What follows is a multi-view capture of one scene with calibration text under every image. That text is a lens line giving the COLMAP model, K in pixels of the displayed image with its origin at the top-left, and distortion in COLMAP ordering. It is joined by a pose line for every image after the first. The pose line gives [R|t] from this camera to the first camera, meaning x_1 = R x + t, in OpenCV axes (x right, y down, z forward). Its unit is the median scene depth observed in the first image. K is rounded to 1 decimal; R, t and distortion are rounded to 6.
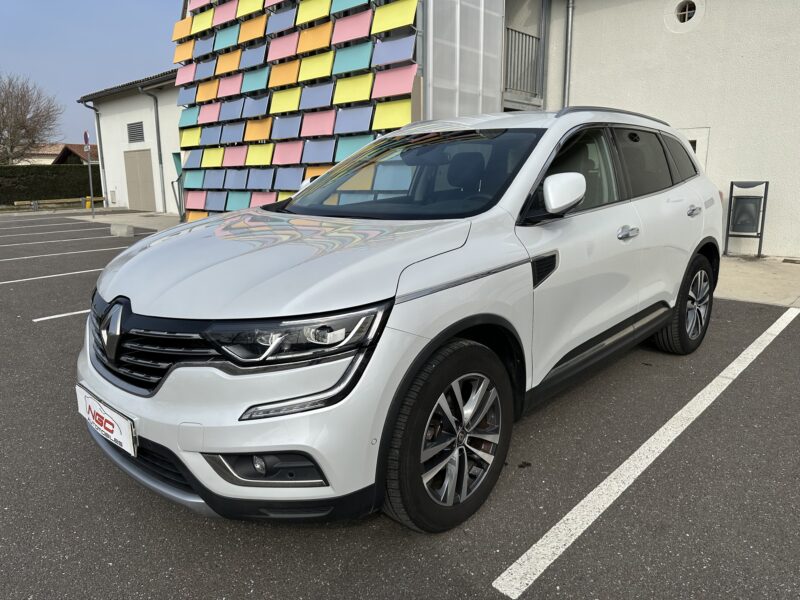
lens RADIAL K [[562.0, 0, 400.0], [0, 562.0, 300.0], [0, 0, 1]] dist [0.063510, -0.071309]
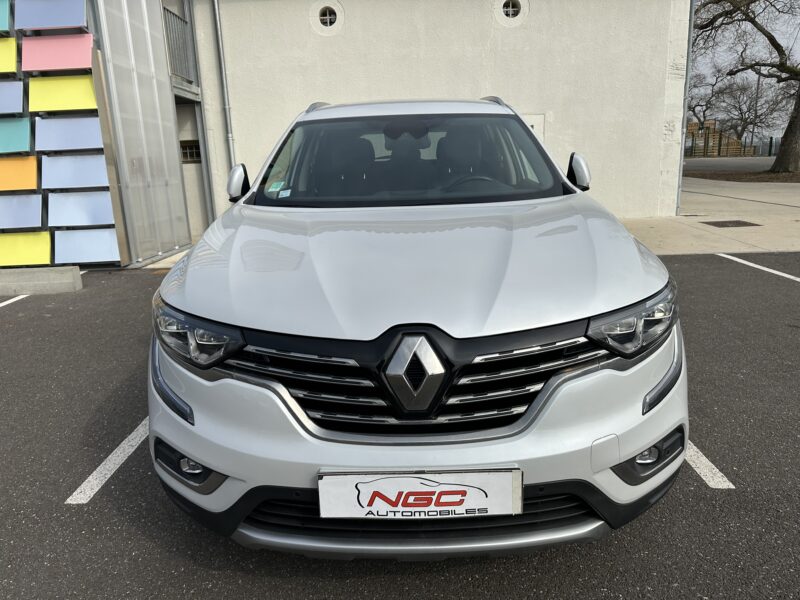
lens RADIAL K [[562.0, 0, 400.0], [0, 562.0, 300.0], [0, 0, 1]] dist [0.063510, -0.071309]
pose [[0.745205, -0.178139, 0.642601, -0.466104], [0.172640, 0.982342, 0.072116, -0.044017], [-0.644100, 0.057197, 0.762800, 0.220937]]
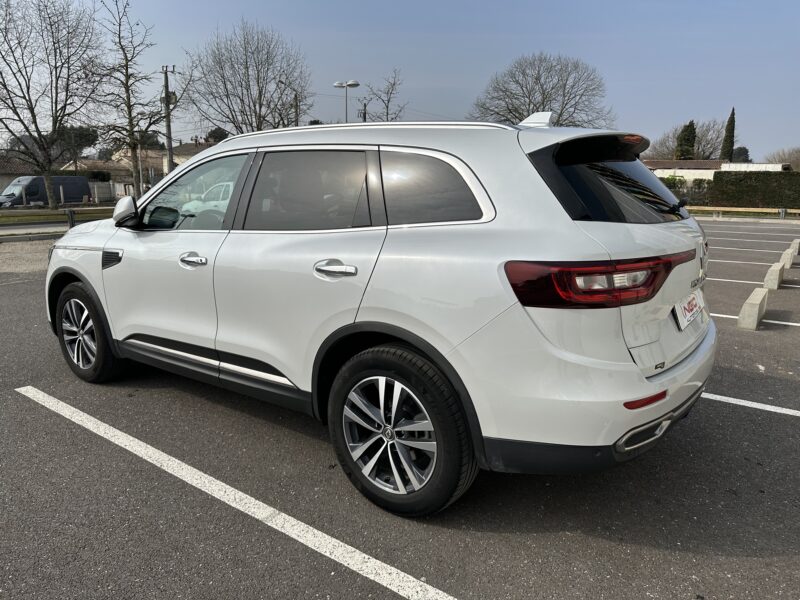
lens RADIAL K [[562.0, 0, 400.0], [0, 562.0, 300.0], [0, 0, 1]] dist [0.063510, -0.071309]
pose [[0.121821, 0.217466, -0.968436, 1.087572], [-0.225199, 0.956313, 0.186416, -0.241486], [0.966667, 0.195381, 0.165472, 0.906650]]
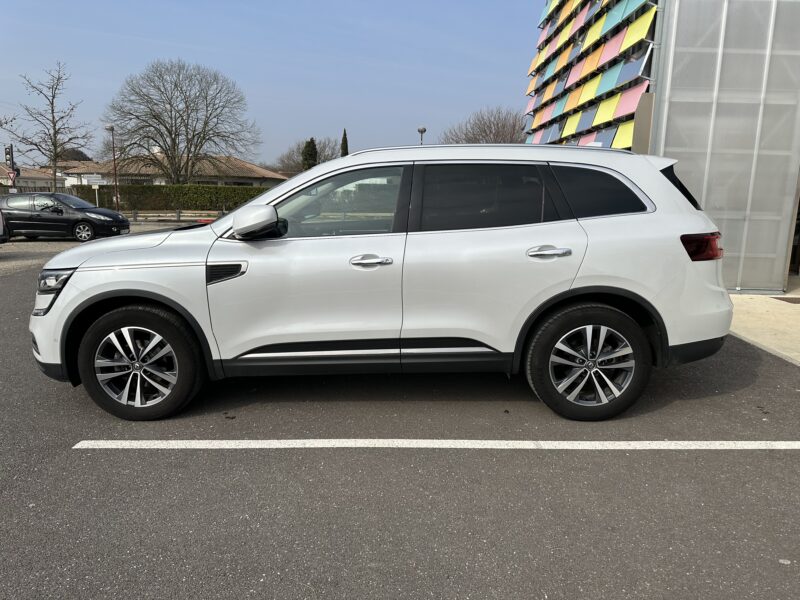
lens RADIAL K [[562.0, 0, 400.0], [0, 562.0, 300.0], [0, 0, 1]] dist [0.063510, -0.071309]
pose [[0.678027, 0.151076, -0.719344, 0.941287], [-0.171249, 0.984187, 0.045285, -0.077455], [0.714810, 0.092482, 0.693176, 0.213620]]
